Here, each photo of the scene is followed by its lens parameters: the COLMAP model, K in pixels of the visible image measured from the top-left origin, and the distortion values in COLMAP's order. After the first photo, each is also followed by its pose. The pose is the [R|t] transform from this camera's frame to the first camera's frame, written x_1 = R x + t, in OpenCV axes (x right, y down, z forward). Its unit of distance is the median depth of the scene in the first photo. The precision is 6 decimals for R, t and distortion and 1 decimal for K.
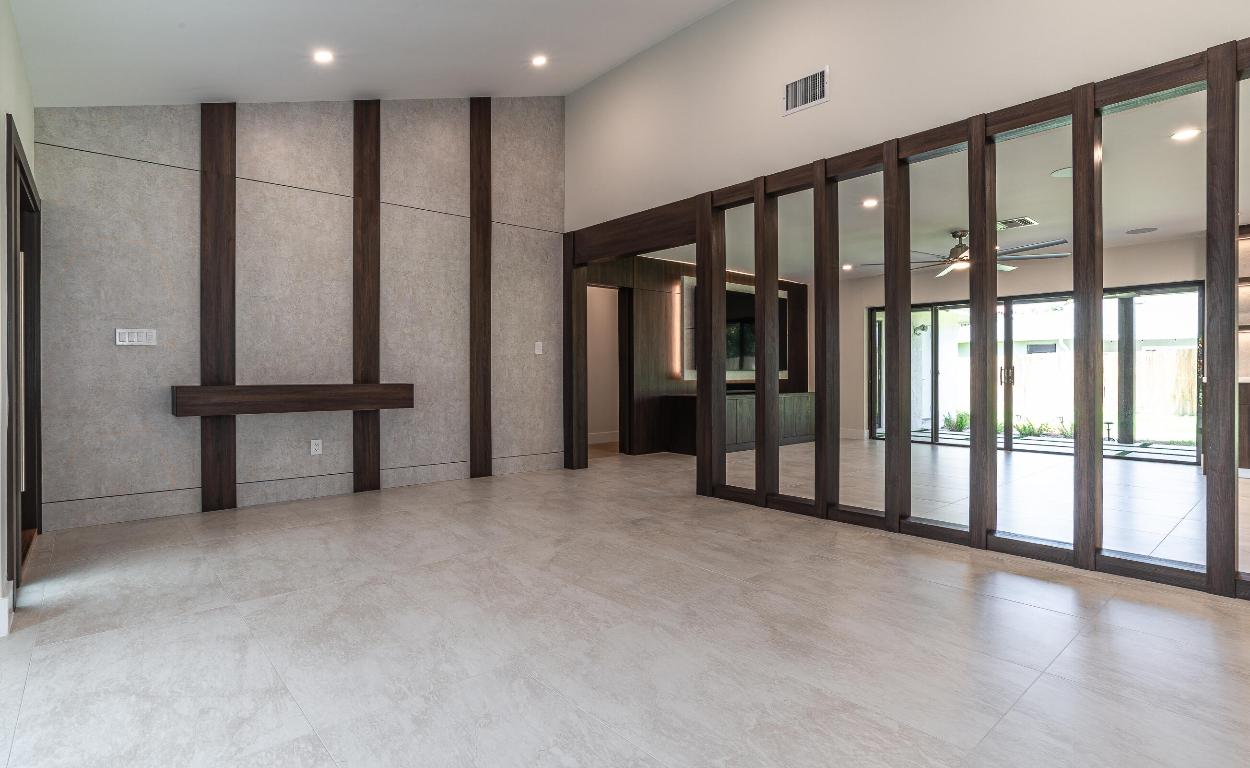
lens RADIAL K [[638.8, 0, 628.3], [0, 638.8, 378.0], [0, 0, 1]] dist [-0.067403, 0.037699]
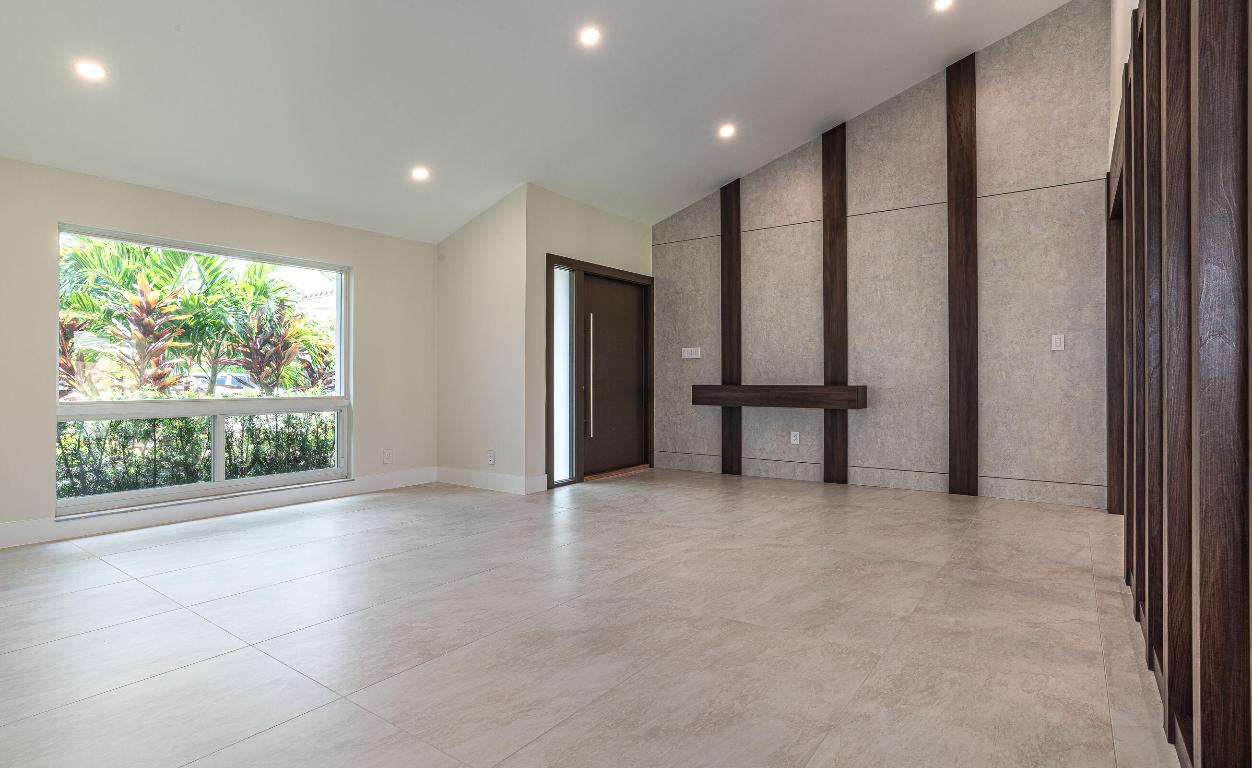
lens RADIAL K [[623.3, 0, 604.8], [0, 623.3, 373.3], [0, 0, 1]] dist [-0.031975, 0.018033]
pose [[0.196974, -0.006134, -0.980390, 0.614320], [-0.005971, 0.999954, -0.007456, -0.002043], [0.980391, 0.007323, 0.196928, 0.426331]]
